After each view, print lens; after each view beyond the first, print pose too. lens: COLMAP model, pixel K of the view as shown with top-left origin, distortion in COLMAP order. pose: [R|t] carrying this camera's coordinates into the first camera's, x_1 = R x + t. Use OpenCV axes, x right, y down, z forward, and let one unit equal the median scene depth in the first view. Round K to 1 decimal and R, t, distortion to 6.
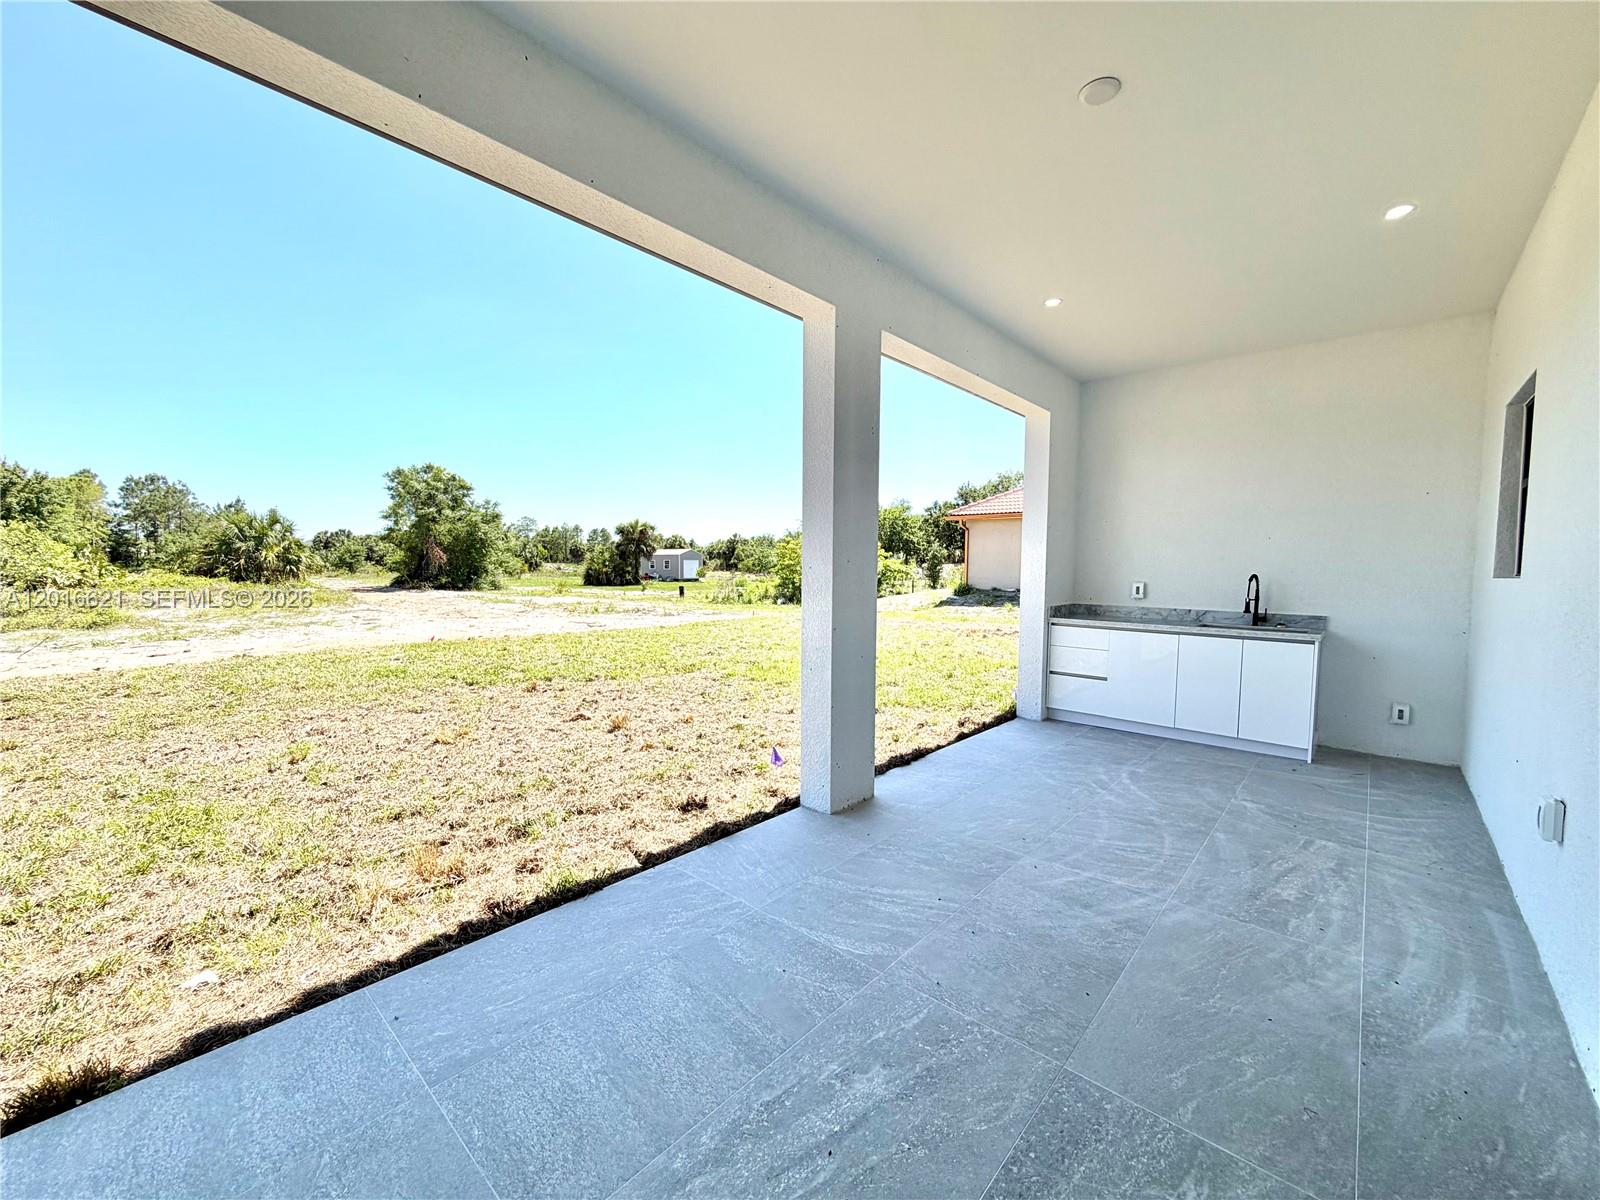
lens RADIAL K [[635.7, 0, 805.5], [0, 635.7, 603.2], [0, 0, 1]] dist [-0.000921, 0.000335]
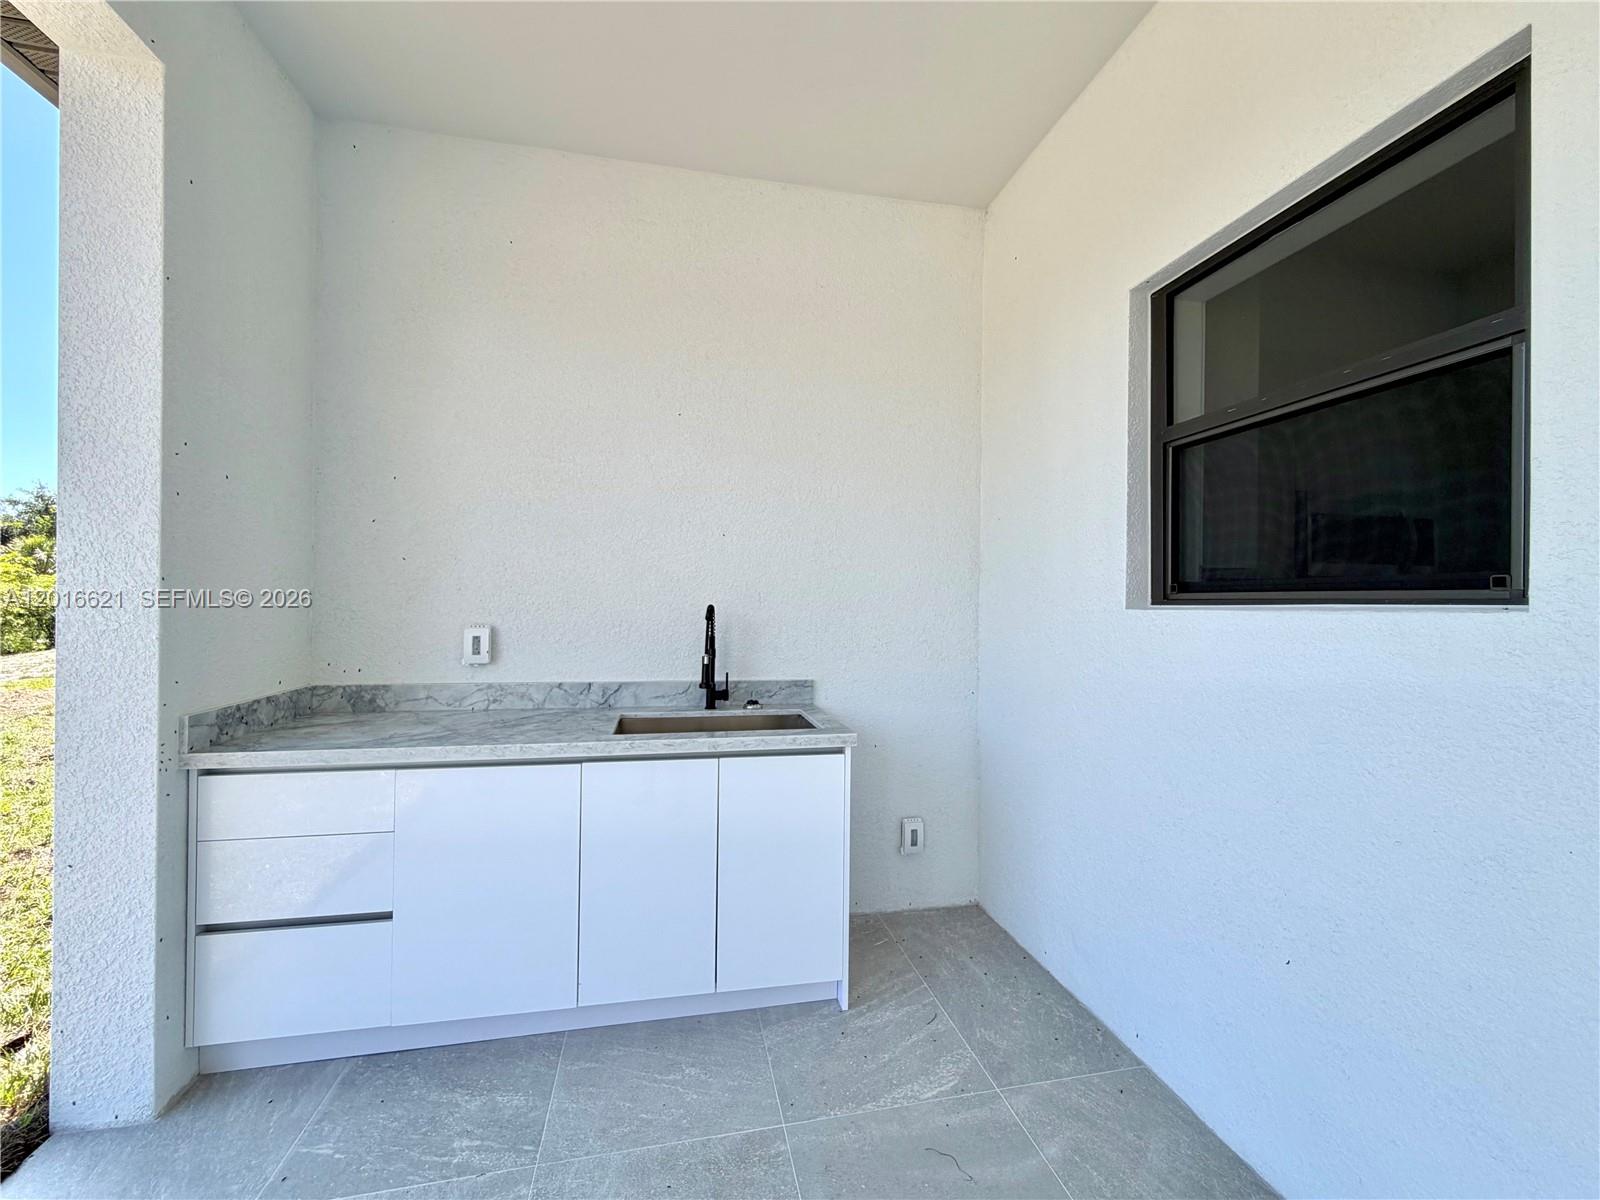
lens RADIAL K [[635.7, 0, 794.8], [0, 635.7, 600.0], [0, 0, 1]] dist [-0.000921, 0.000335]
pose [[0.601384, -0.000097, 0.798960, 0.049789], [0.043056, 0.998551, -0.032287, -0.004394], [-0.797799, 0.053817, 0.600517, 0.091767]]
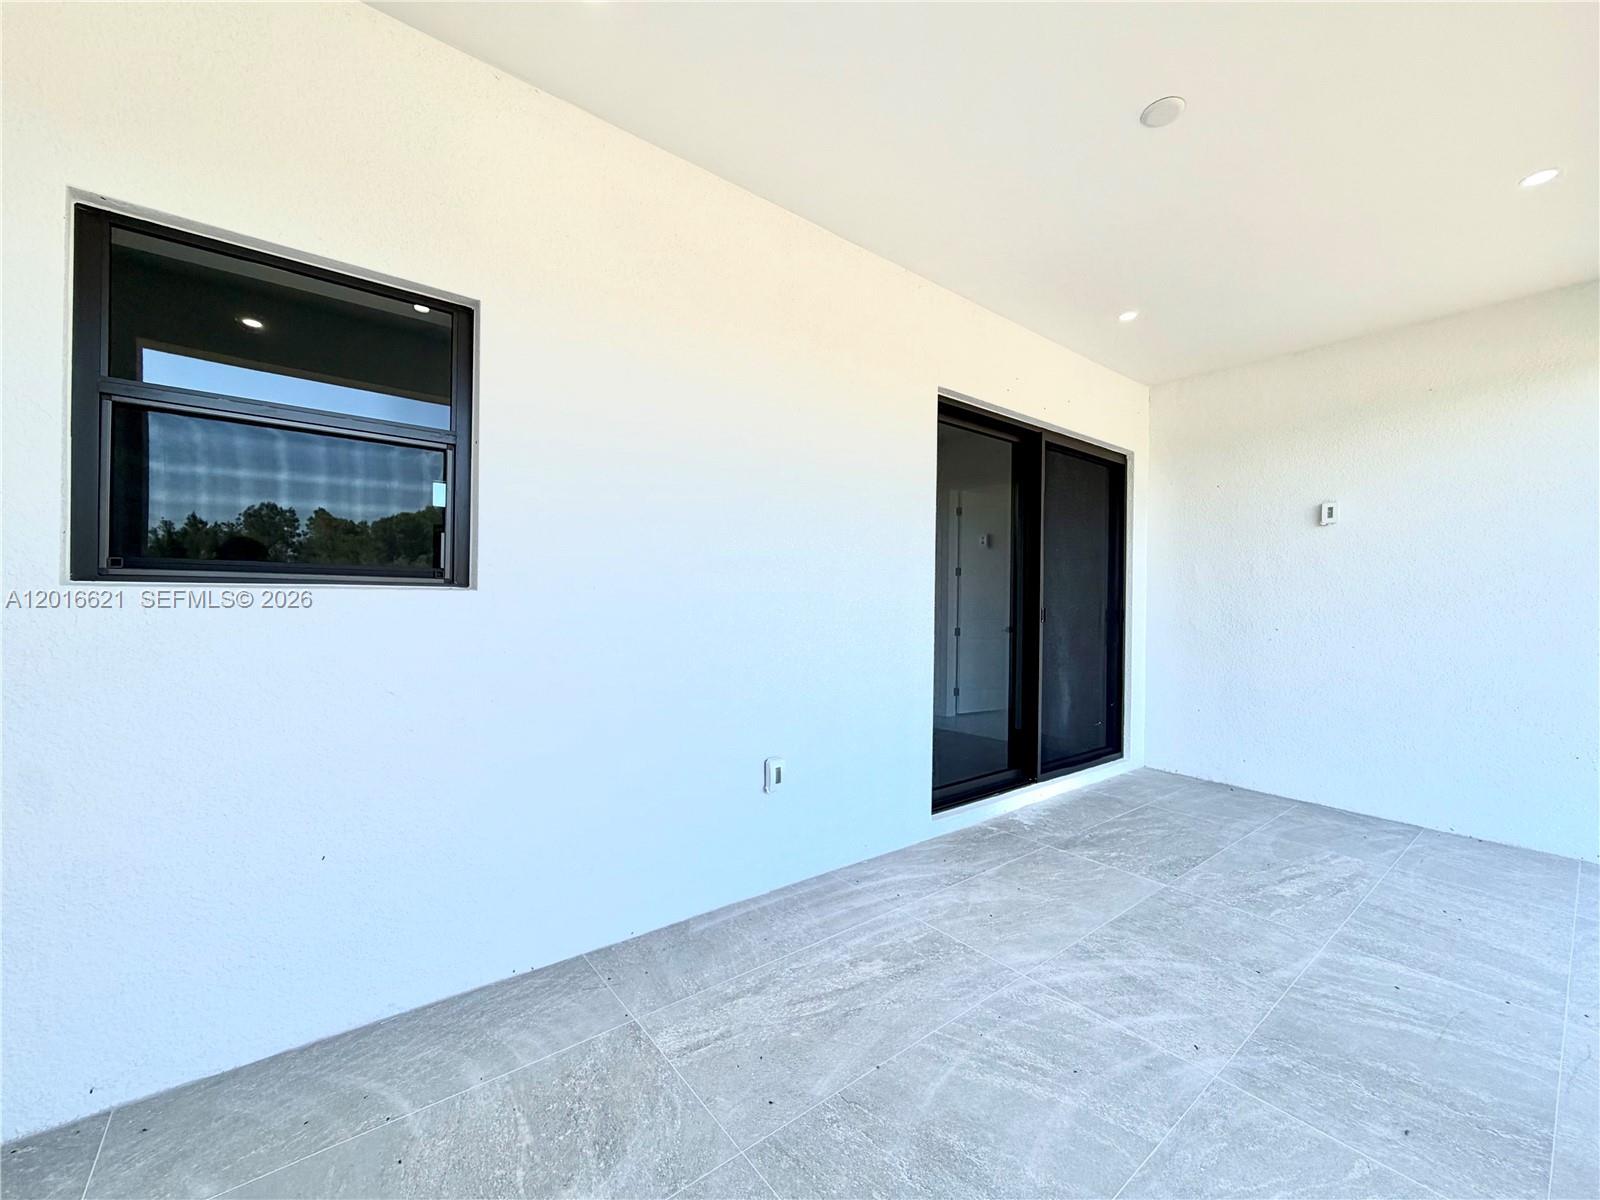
lens RADIAL K [[635.7, 0, 801.7], [0, 635.7, 598.9], [0, 0, 1]] dist [-0.000921, 0.000335]
pose [[-0.984876, -0.022288, 0.171824, 0.053147], [-0.012795, 0.998340, 0.056161, -0.006319], [-0.172790, 0.053113, -0.983526, 0.135886]]
